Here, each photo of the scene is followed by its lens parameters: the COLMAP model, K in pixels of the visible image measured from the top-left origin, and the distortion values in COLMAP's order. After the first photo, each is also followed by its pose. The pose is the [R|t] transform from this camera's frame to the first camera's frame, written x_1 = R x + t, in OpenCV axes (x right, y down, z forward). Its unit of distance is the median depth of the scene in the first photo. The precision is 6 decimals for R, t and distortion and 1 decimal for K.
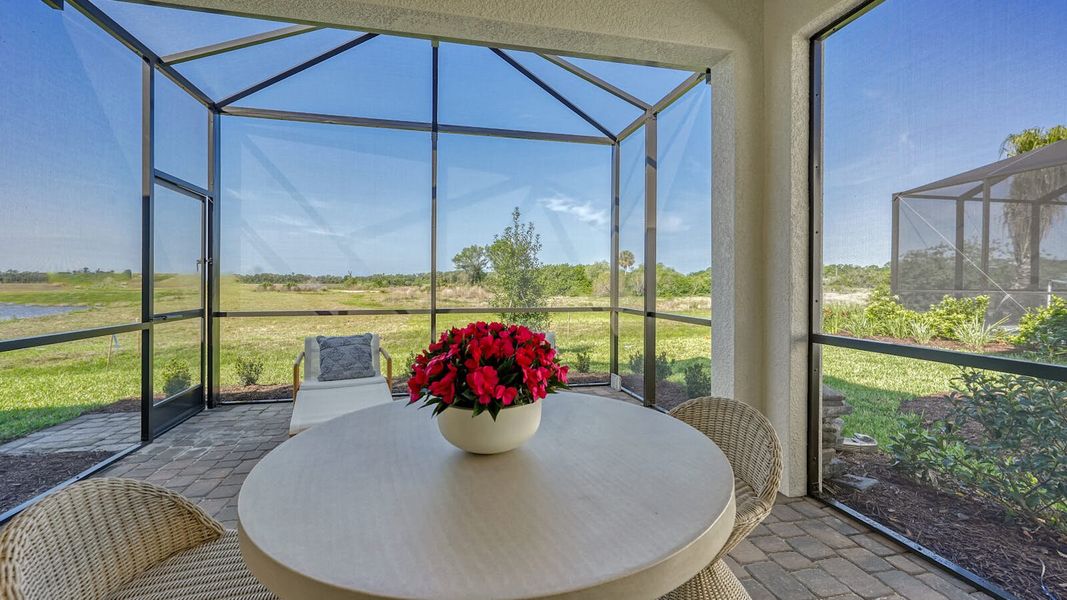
lens RADIAL K [[443.5, 0, 556.2], [0, 443.5, 292.9], [0, 0, 1]] dist [-0.002410, -0.000319]
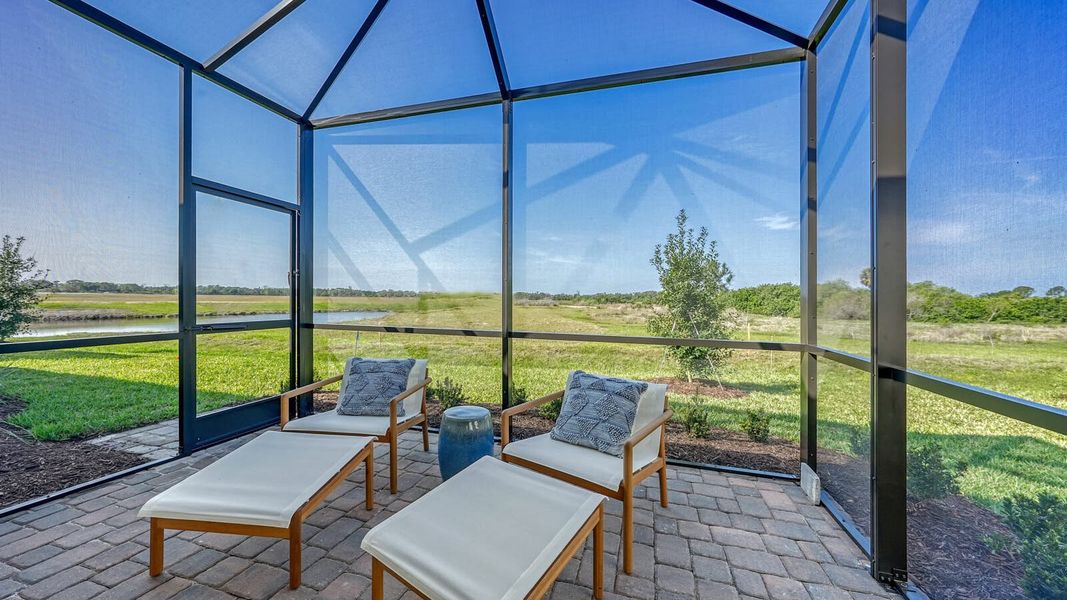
lens RADIAL K [[383.2, 0, 526.2], [0, 383.2, 294.2], [0, 0, 1]] dist [-0.002078, -0.000135]
pose [[0.835737, 0.005438, -0.549103, 0.115217], [-0.027612, 0.999102, -0.032131, -0.007962], [0.548435, 0.042015, 0.835137, 0.461458]]
